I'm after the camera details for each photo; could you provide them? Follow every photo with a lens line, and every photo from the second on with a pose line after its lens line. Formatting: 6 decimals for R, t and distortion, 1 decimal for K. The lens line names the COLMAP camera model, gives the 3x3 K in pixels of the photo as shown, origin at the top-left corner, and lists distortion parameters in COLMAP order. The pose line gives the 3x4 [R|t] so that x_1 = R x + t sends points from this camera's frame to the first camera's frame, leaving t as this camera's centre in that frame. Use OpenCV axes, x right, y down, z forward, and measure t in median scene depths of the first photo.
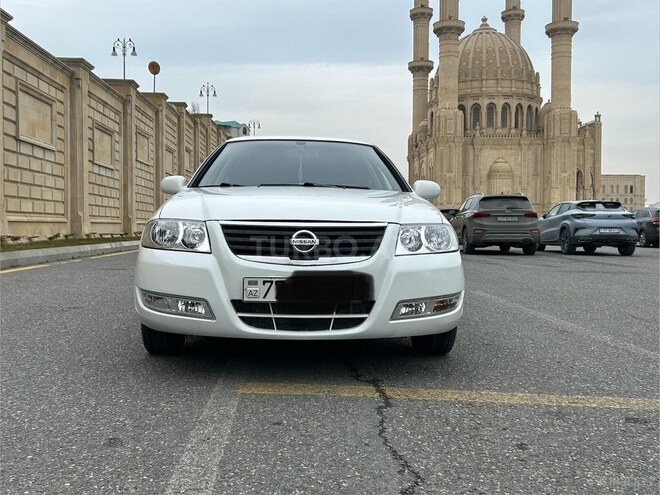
lens RADIAL K [[669.5, 0, 324.7], [0, 669.5, 248.2], [0, 0, 1]] dist [0.019766, 0.000000]
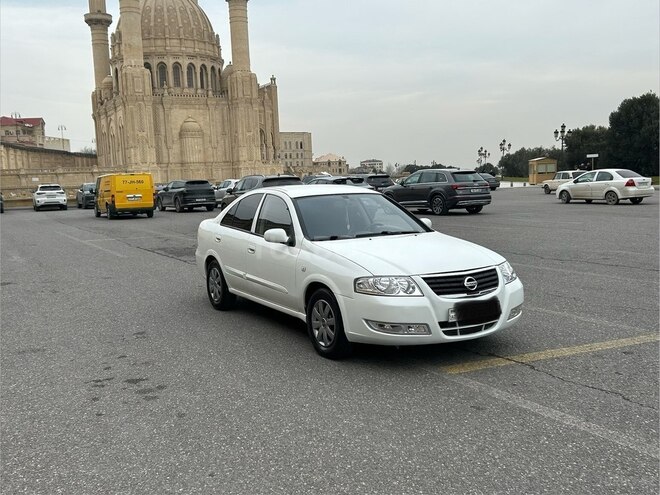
lens RADIAL K [[669.5, 0, 327.1], [0, 669.5, 243.7], [0, 0, 1]] dist [0.019766, 0.000000]
pose [[0.879425, -0.084839, 0.468417, -0.236370], [0.053548, 0.995376, 0.079748, -0.054982], [-0.473017, -0.045050, 0.879901, -0.073331]]
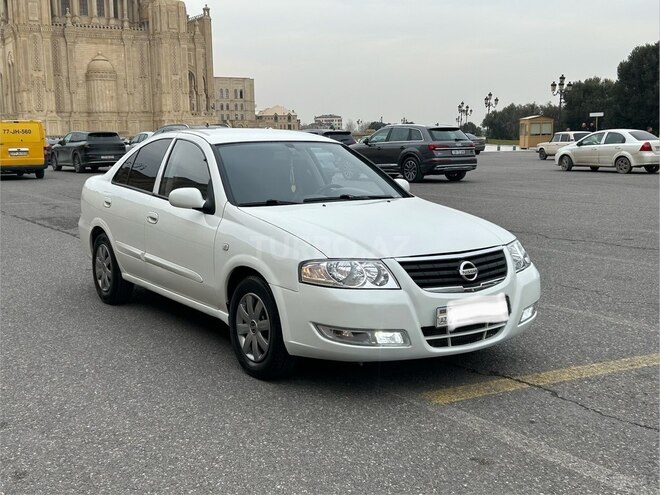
lens RADIAL K [[819.0, 0, 324.3], [0, 819.0, 232.6], [0, 0, 1]] dist [0.021491, 0.000000]
pose [[0.849190, -0.081134, 0.521817, -0.203595], [0.033345, 0.994394, 0.100348, -0.047200], [-0.527033, -0.067814, 0.847135, -0.021578]]
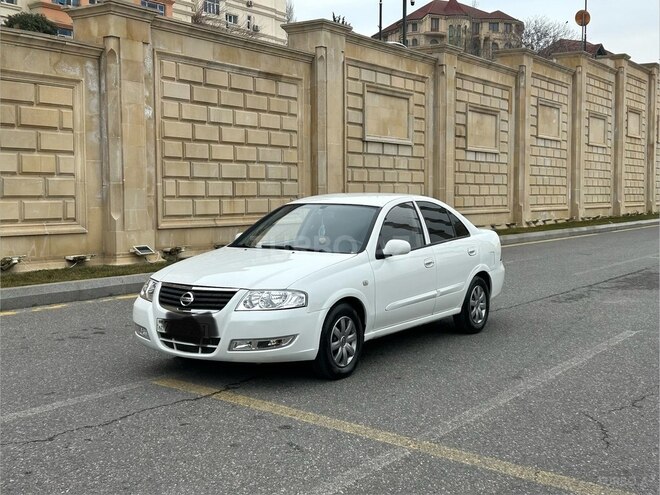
lens RADIAL K [[863.4, 0, 320.0], [0, 863.4, 247.6], [0, 0, 1]] dist [0.063010, 0.000000]
pose [[0.792839, 0.029468, -0.608718, 0.311886], [-0.010056, 0.999327, 0.035281, -0.043997], [0.609348, -0.021851, 0.792602, -0.103985]]
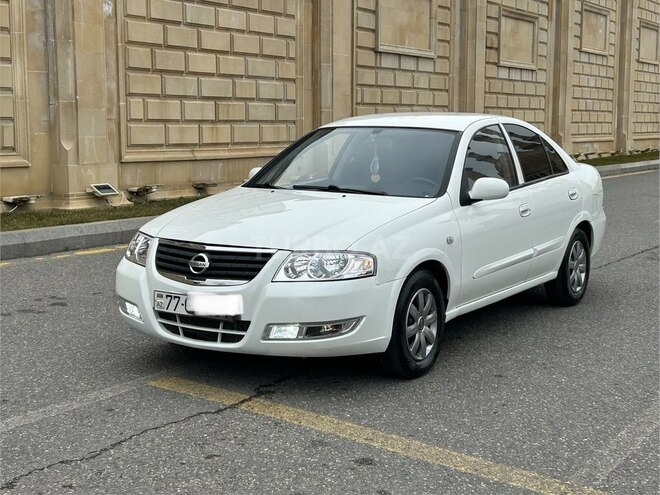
lens RADIAL K [[1013.0, 0, 324.0], [0, 1013.0, 251.6], [0, 0, 1]] dist [0.059780, 0.000000]
pose [[0.810860, 0.070000, -0.581039, 0.231921], [-0.014735, 0.994948, 0.099302, -0.041561], [0.585055, -0.071959, 0.807795, -0.056873]]
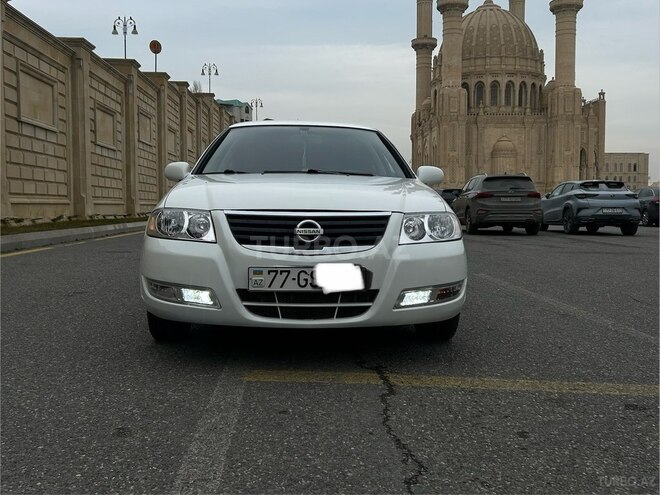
lens RADIAL K [[669.5, 0, 329.6], [0, 669.5, 246.0], [0, 0, 1]] dist [0.019766, 0.000000]
pose [[0.999992, -0.003398, 0.002274, -0.000263], [0.003333, 0.999601, 0.028048, -0.003144], [-0.002368, -0.028040, 0.999604, -0.001684]]
